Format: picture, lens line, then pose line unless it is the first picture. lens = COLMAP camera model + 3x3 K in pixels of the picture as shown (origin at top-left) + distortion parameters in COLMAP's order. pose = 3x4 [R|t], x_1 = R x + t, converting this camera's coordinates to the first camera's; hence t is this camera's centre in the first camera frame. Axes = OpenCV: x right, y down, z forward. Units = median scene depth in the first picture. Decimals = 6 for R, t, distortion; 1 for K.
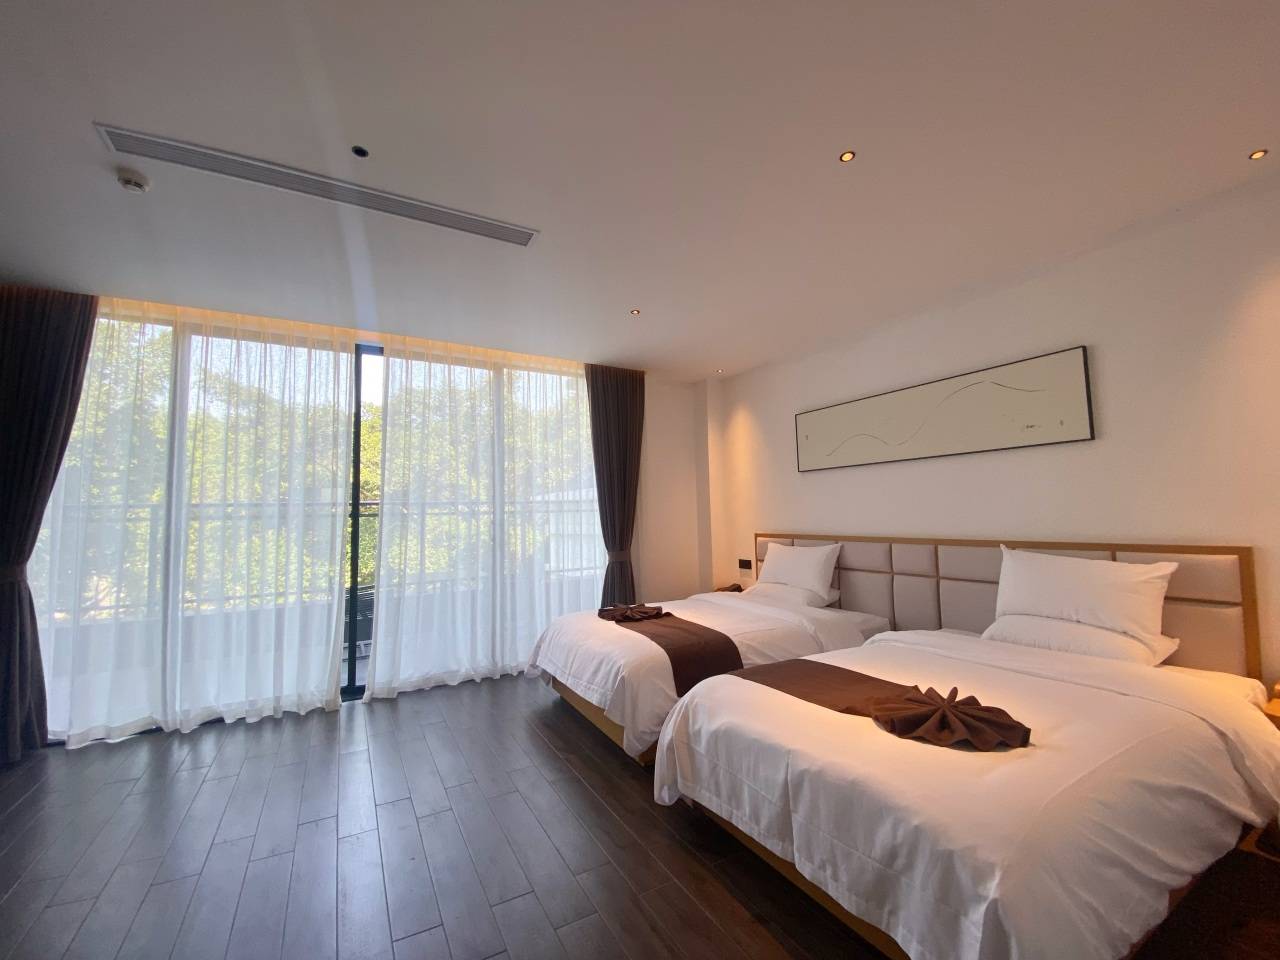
lens RADIAL K [[516.1, 0, 612.4], [0, 516.1, 479.1], [0, 0, 1]] dist [-0.000306, -0.015992]
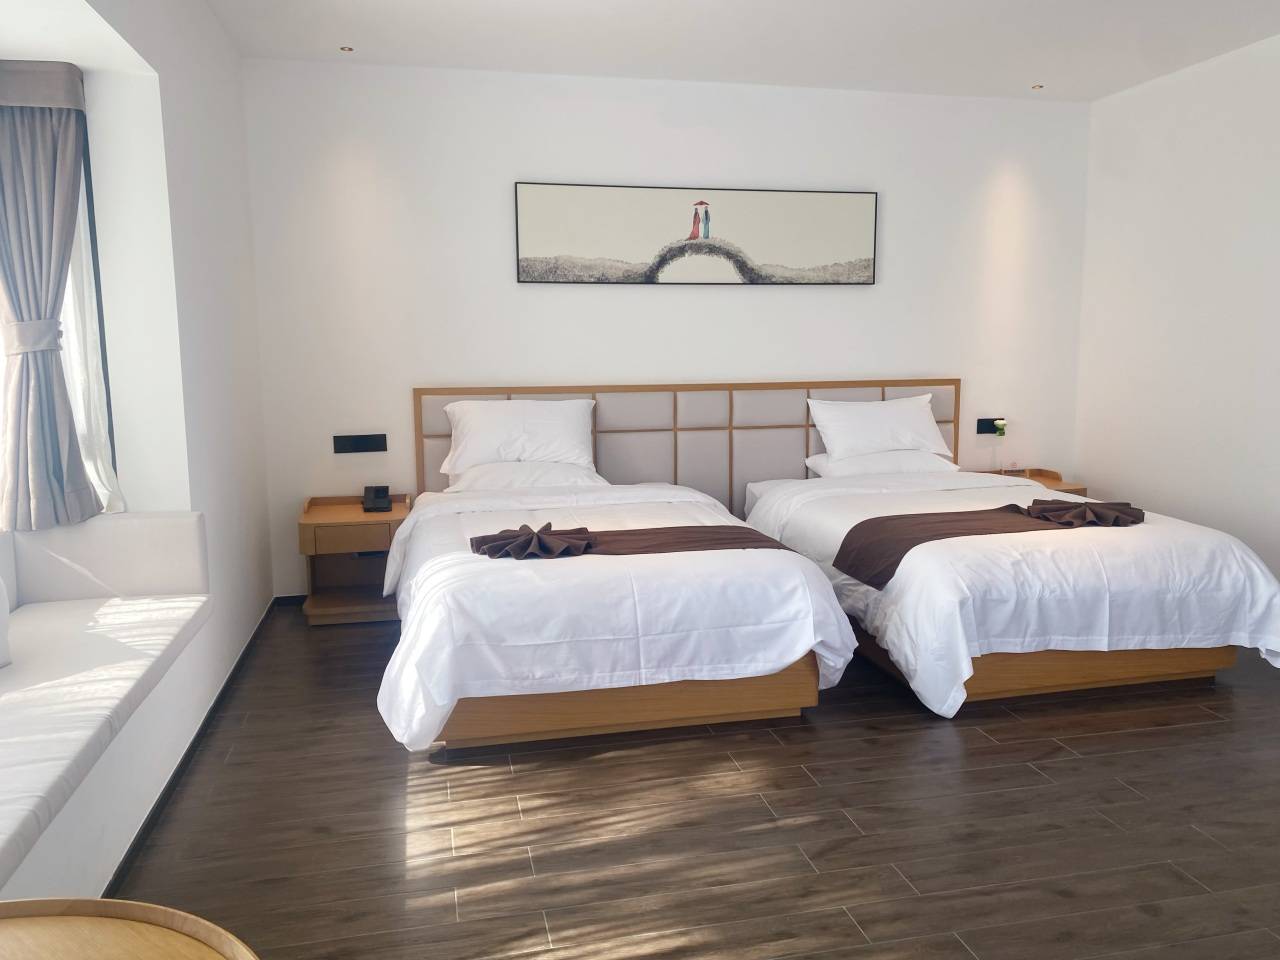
lens RADIAL K [[941.5, 0, 640.0], [0, 941.5, 480.0], [0, 0, 1]] dist [-0.006020, -0.010576]
pose [[0.289948, -0.138646, 0.946946, -0.919705], [-0.064947, 0.984319, 0.164004, 0.028137], [-0.954836, -0.109054, 0.276397, 0.703333]]
